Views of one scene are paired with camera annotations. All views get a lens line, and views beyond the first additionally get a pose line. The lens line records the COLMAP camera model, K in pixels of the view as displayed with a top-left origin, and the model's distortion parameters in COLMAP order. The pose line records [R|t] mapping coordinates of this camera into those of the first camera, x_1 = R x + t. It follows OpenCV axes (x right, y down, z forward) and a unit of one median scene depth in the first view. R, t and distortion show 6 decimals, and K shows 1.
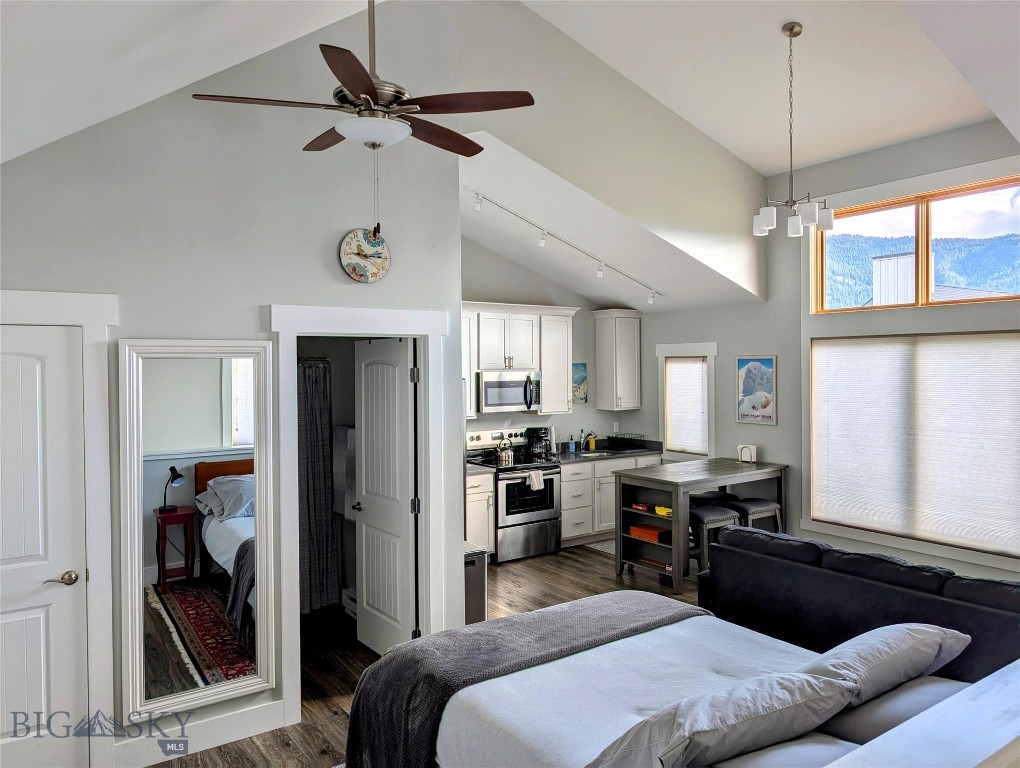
lens RADIAL K [[734.3, 0, 511.4], [0, 734.3, 380.0], [0, 0, 1]] dist [0.066651, -0.078891]
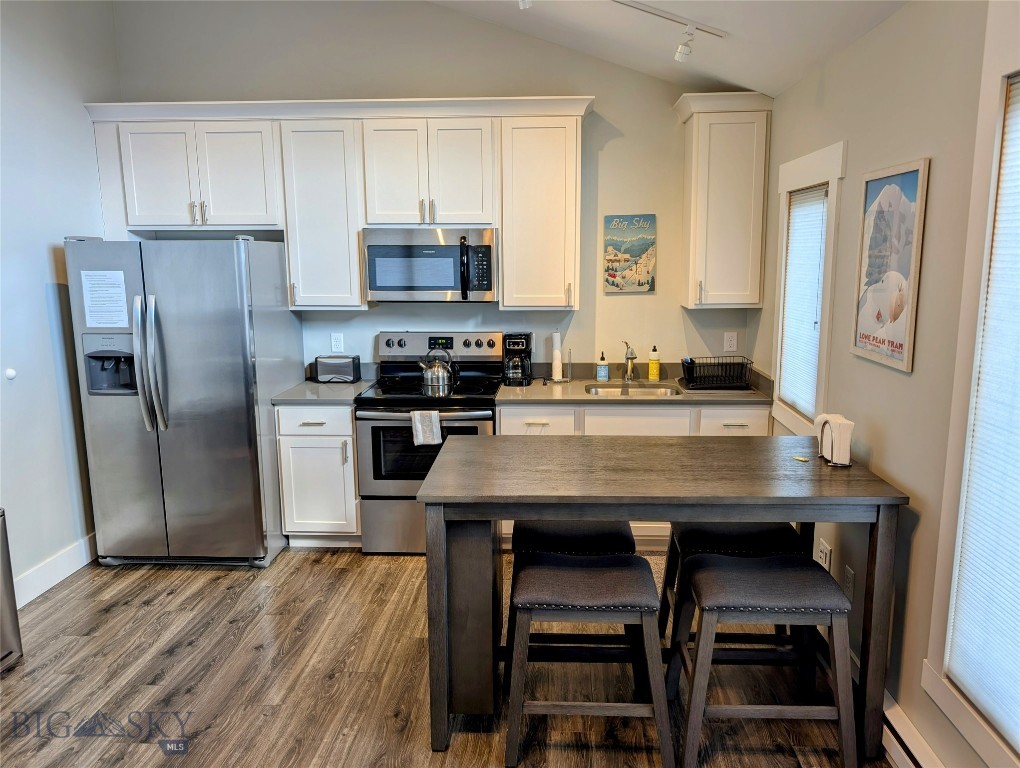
lens RADIAL K [[734.3, 0, 511.4], [0, 734.3, 380.0], [0, 0, 1]] dist [0.066651, -0.078891]
pose [[0.779428, 0.108440, -0.617035, 0.400951], [-0.011613, 0.987237, 0.158832, 0.012013], [0.626384, -0.116633, 0.770740, 0.587790]]
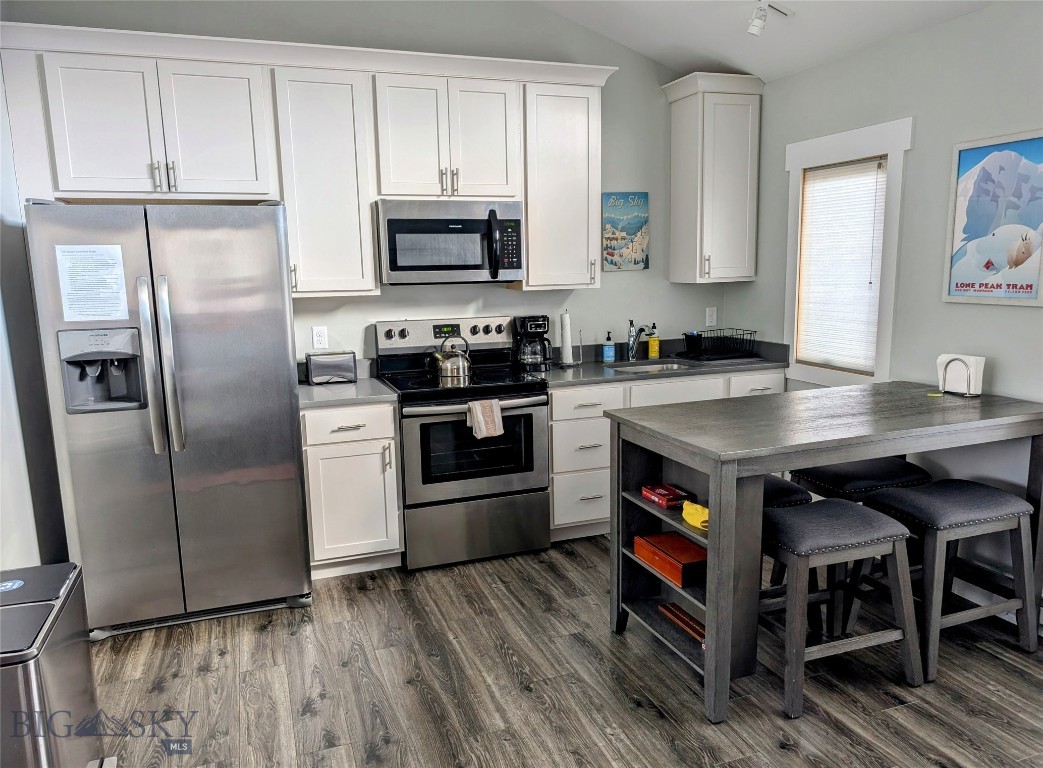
lens RADIAL K [[776.8, 0, 520.0], [0, 776.8, 398.0], [0, 0, 1]] dist [0.060060, -0.060718]
pose [[0.964017, 0.033427, -0.263730, 0.186282], [0.008203, 0.987850, 0.155194, 0.038583], [0.265714, -0.151773, 0.952030, 0.479037]]
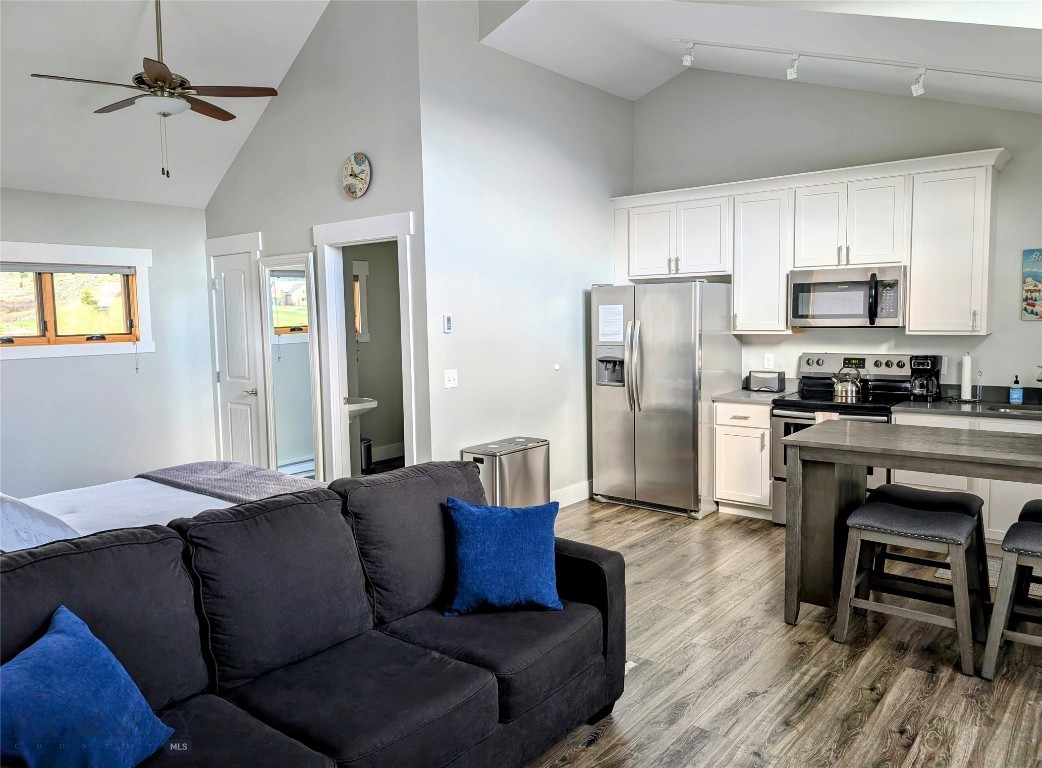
lens RADIAL K [[743.3, 0, 518.3], [0, 743.3, 373.2], [0, 0, 1]] dist [0.009481, 0.003200]
pose [[0.268098, 0.081881, -0.959906, 0.592131], [-0.003585, 0.996459, 0.083998, 0.028472], [0.963385, -0.019078, 0.267442, 0.508751]]
